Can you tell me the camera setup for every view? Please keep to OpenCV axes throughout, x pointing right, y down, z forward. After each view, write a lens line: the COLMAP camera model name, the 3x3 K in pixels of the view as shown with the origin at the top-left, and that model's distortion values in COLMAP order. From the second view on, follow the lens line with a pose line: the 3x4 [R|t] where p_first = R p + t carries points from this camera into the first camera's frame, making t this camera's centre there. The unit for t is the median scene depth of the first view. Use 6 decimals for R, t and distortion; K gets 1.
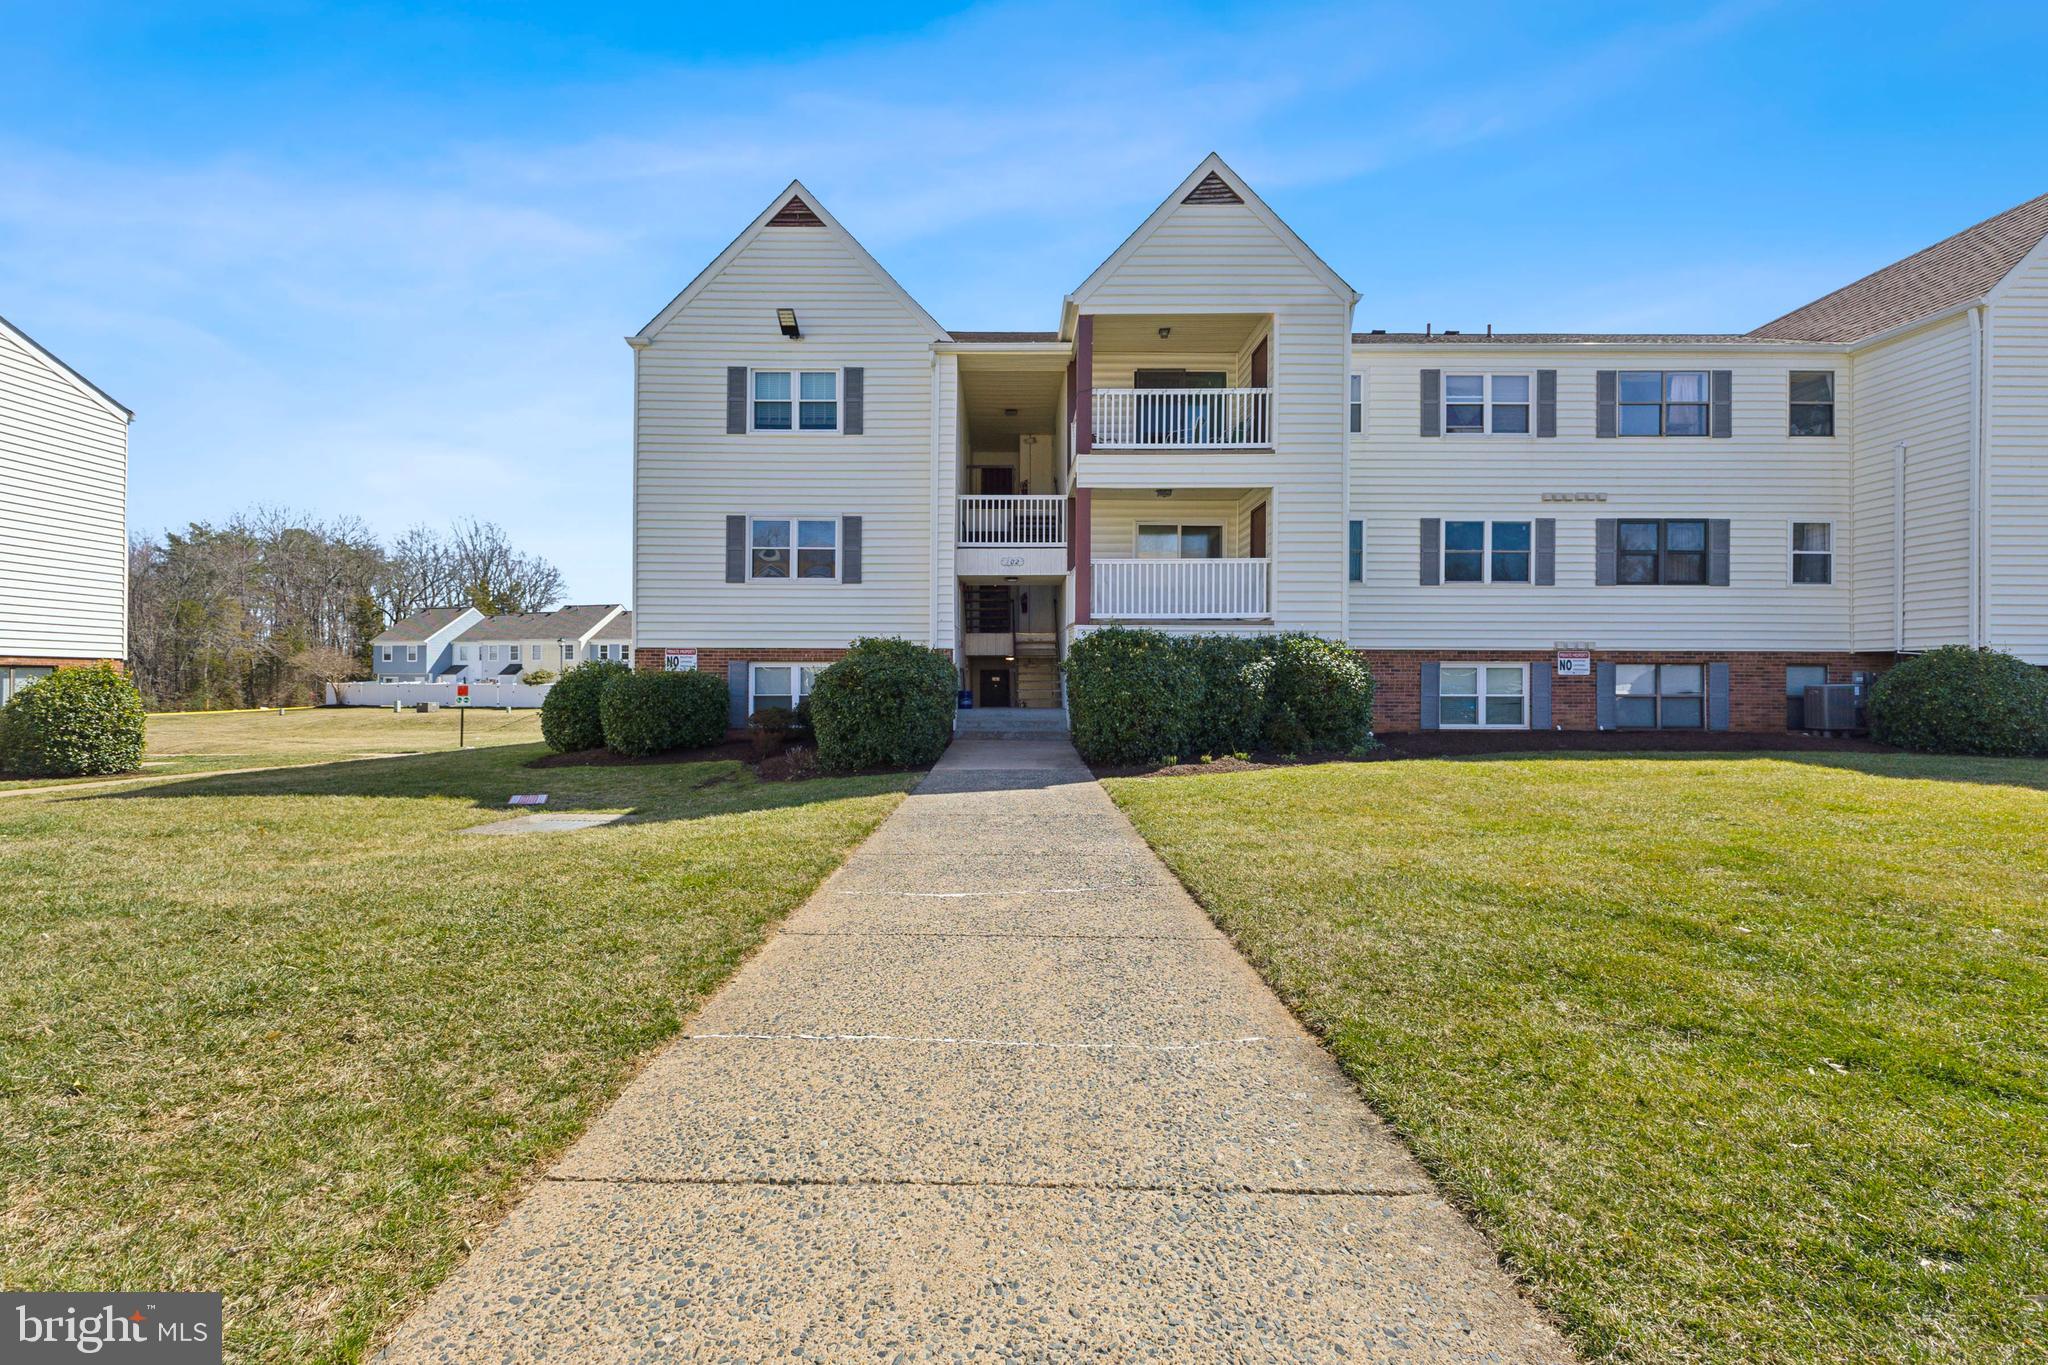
lens RADIAL K [[906.0, 0, 1025.2], [0, 906.0, 676.5], [0, 0, 1]] dist [0.012096, -0.000031]
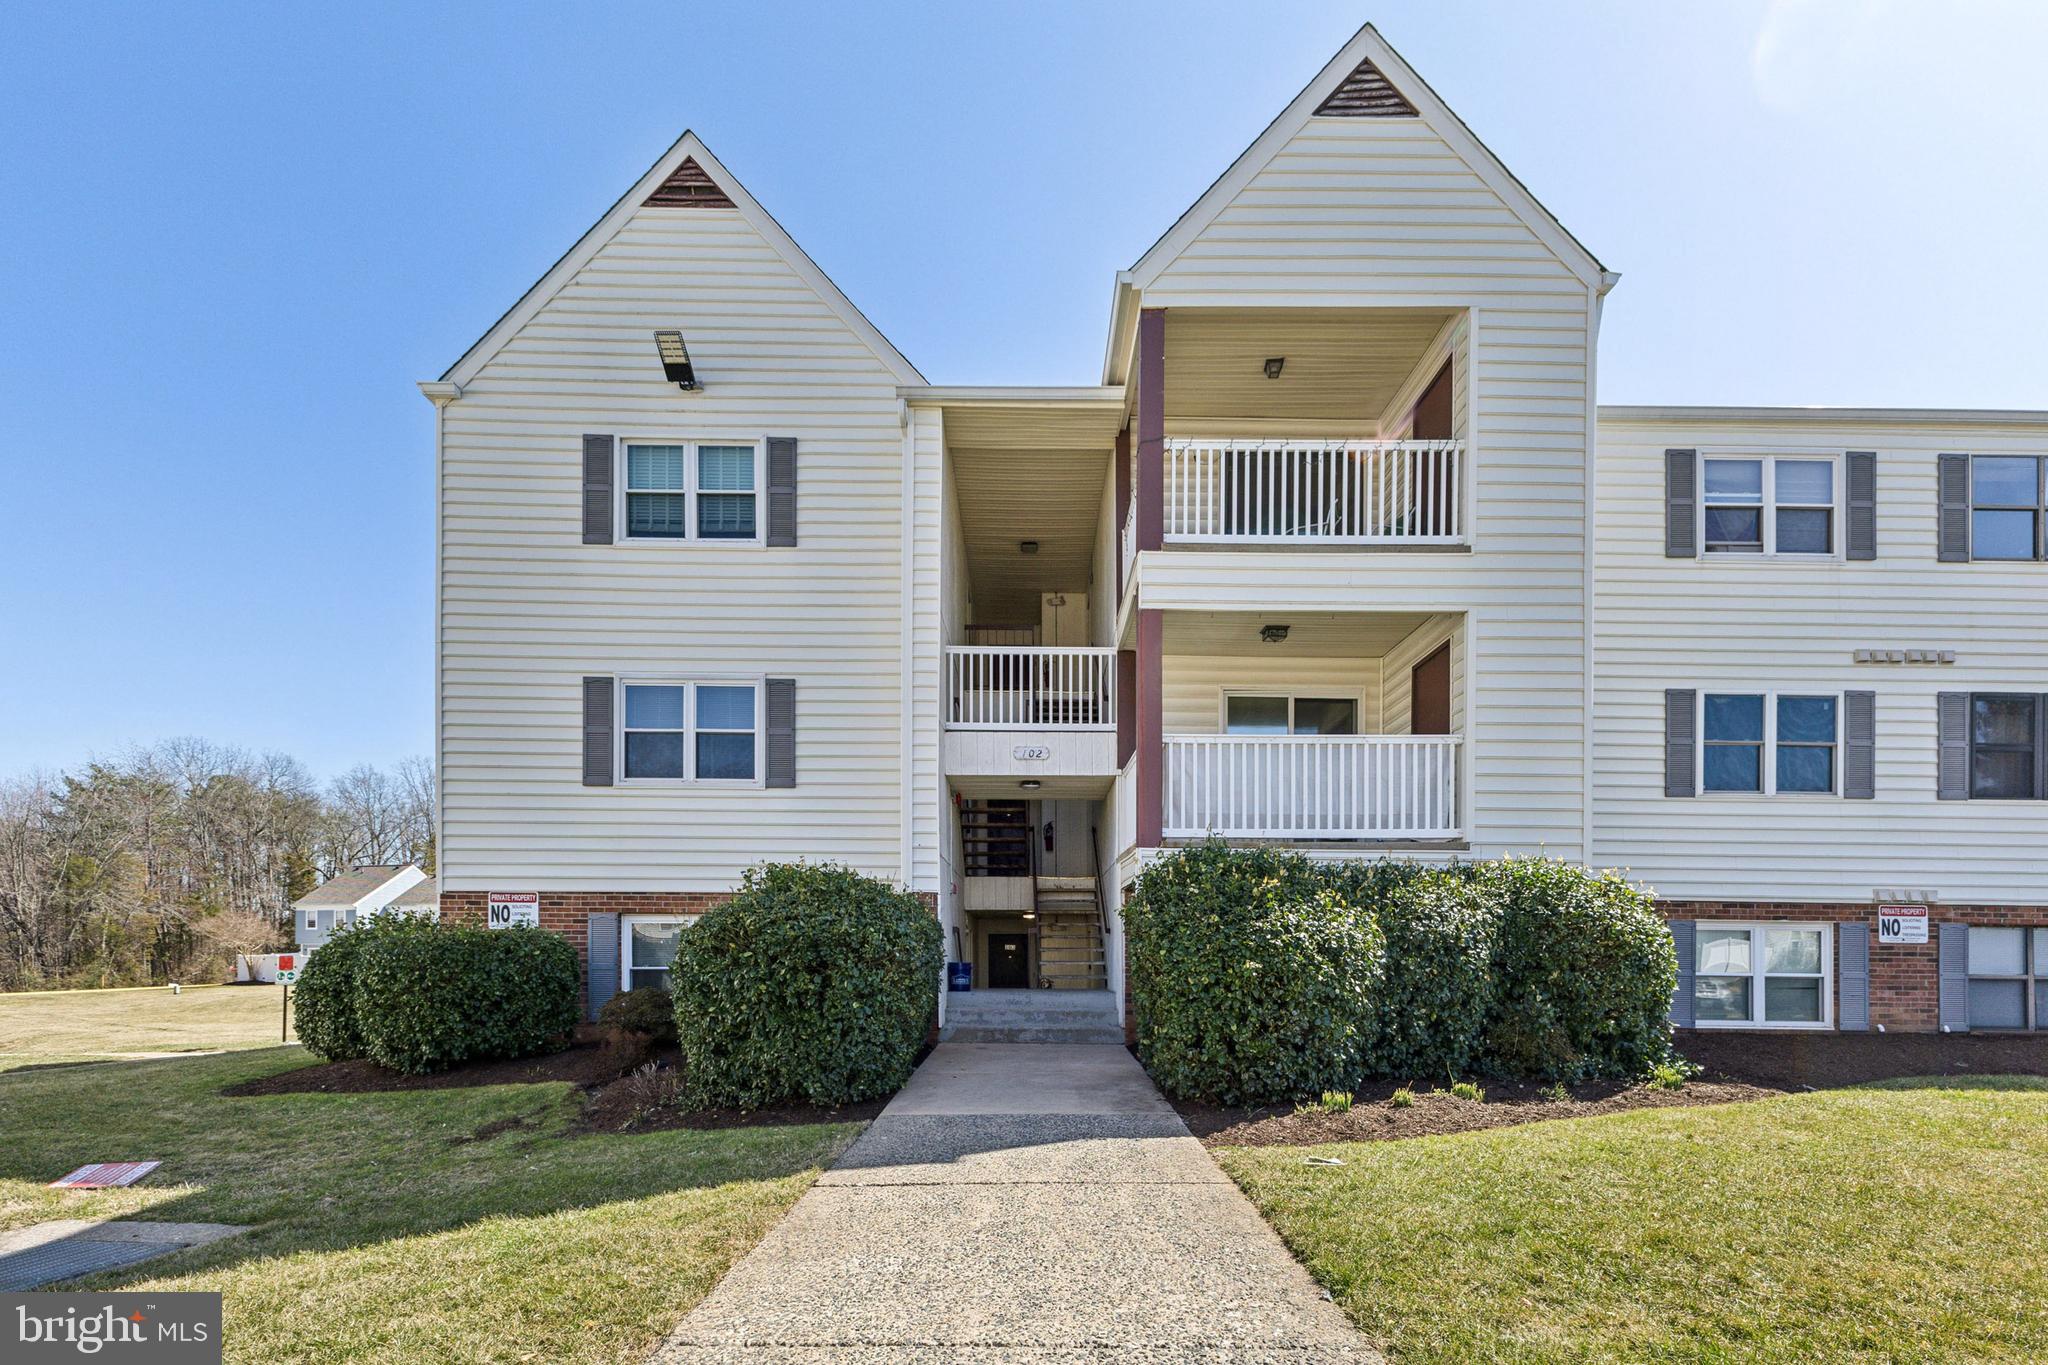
lens RADIAL K [[892.6, 0, 1007.6], [0, 892.6, 733.3], [0, 0, 1]] dist [0.011104, 0.000128]
pose [[0.999120, -0.007220, -0.041308, -0.005033], [-0.002799, 0.971392, -0.237465, 0.009462], [0.041841, 0.237371, 0.970517, 0.394375]]
